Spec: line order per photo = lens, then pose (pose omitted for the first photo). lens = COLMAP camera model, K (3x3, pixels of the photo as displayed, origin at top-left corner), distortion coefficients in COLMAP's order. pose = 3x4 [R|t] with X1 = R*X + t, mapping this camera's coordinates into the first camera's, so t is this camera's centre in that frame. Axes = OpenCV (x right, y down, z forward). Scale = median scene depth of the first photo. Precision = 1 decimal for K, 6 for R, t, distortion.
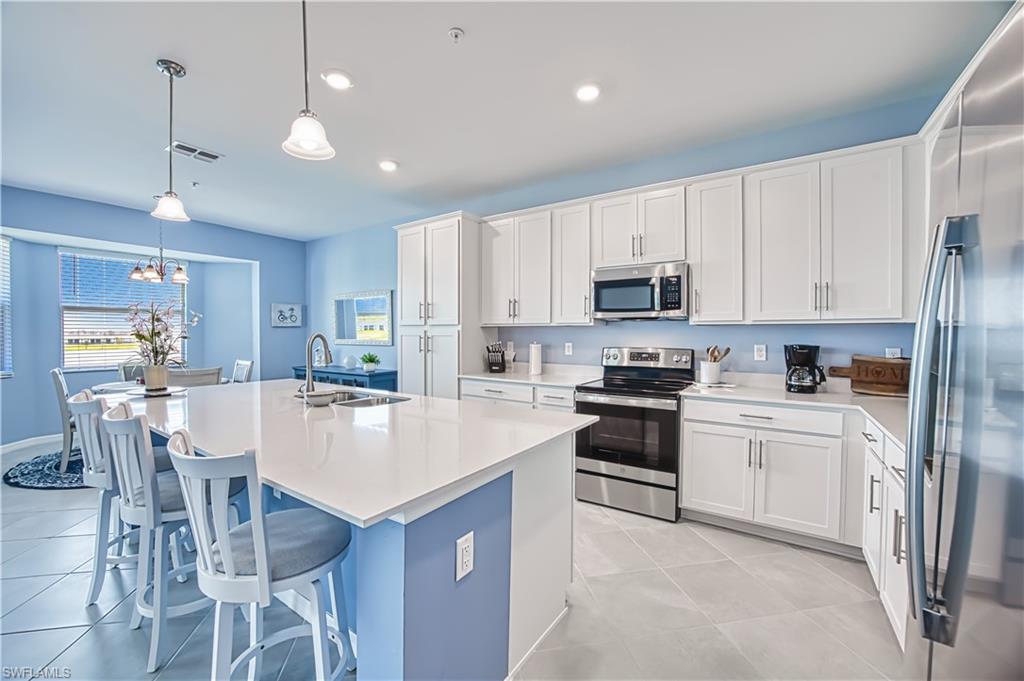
lens RADIAL K [[418.8, 0, 510.6], [0, 418.8, 335.8], [0, 0, 1]] dist [-0.001356, -0.000045]
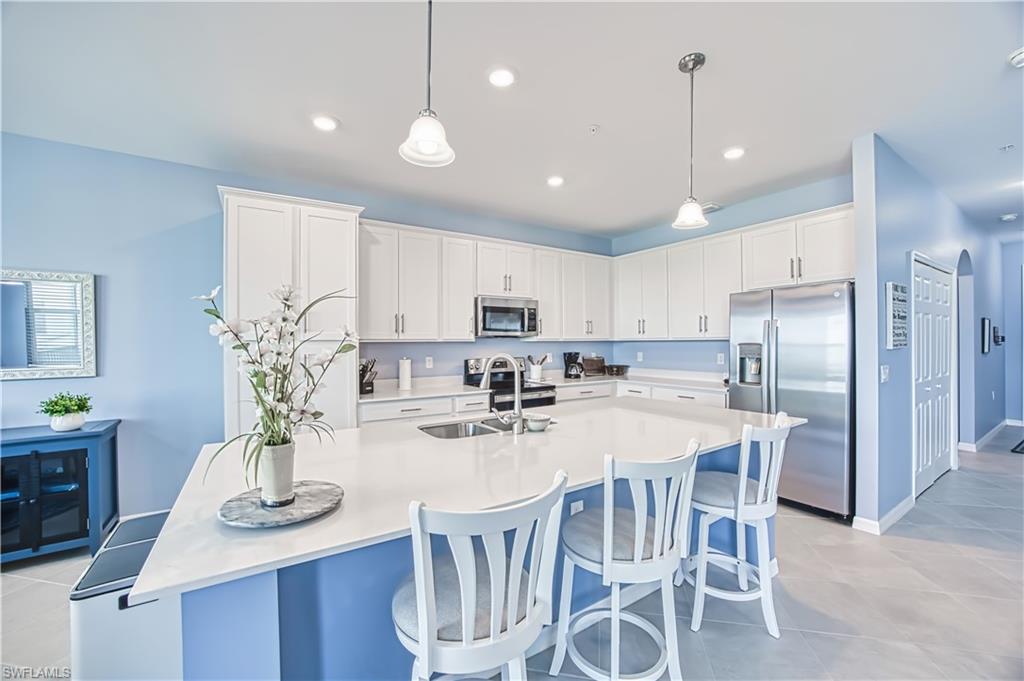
lens RADIAL K [[400.7, 0, 510.4], [0, 400.7, 345.1], [0, 0, 1]] dist [-0.000954, -0.000110]
pose [[0.391753, -0.010308, 0.920013, -0.754825], [0.015476, 0.999870, 0.004613, -0.016123], [-0.919940, 0.012431, 0.391862, 0.402870]]
